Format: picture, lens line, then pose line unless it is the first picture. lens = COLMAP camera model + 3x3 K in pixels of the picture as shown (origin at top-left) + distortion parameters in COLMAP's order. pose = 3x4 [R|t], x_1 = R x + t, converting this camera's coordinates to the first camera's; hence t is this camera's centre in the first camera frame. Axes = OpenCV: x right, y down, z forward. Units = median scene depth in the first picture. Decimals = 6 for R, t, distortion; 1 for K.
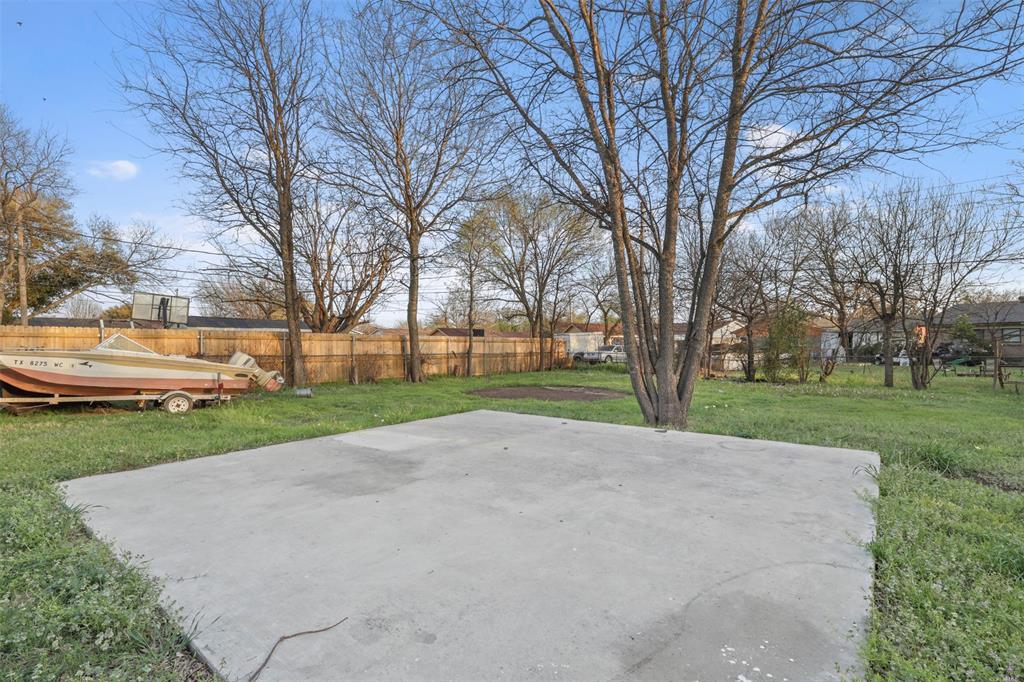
lens RADIAL K [[474.9, 0, 507.1], [0, 474.9, 339.5], [0, 0, 1]] dist [-0.002126, 0.002177]
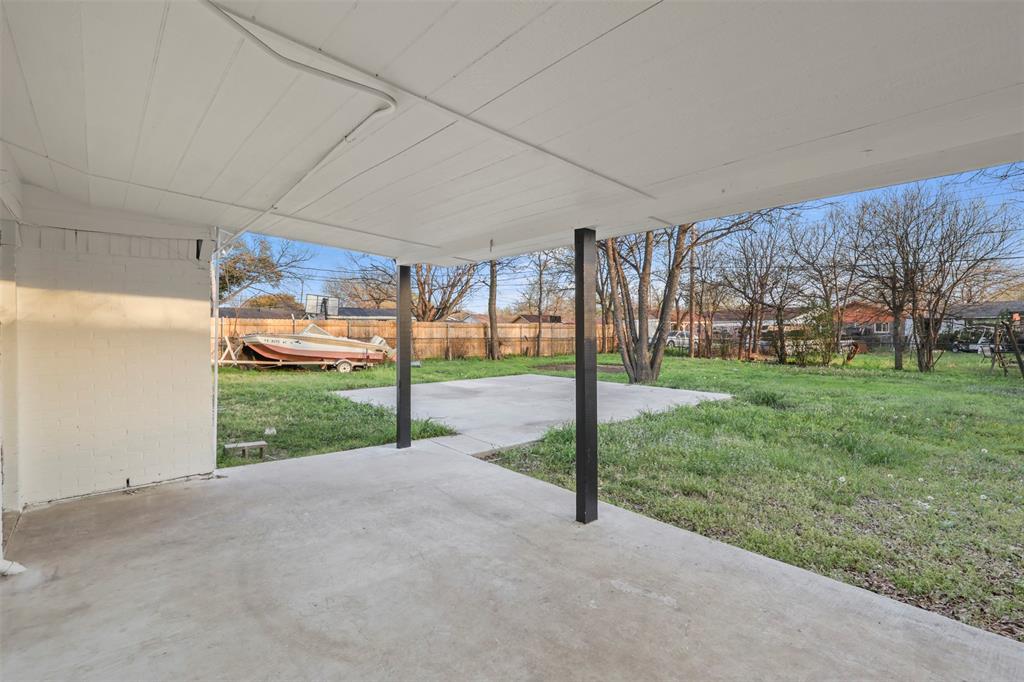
lens RADIAL K [[474.9, 0, 513.9], [0, 474.9, 339.0], [0, 0, 1]] dist [-0.002126, 0.002177]
pose [[0.985017, 0.007637, -0.172289, 0.079334], [-0.002275, 0.999507, 0.031300, -0.006680], [0.172443, -0.030439, 0.984549, -0.254801]]
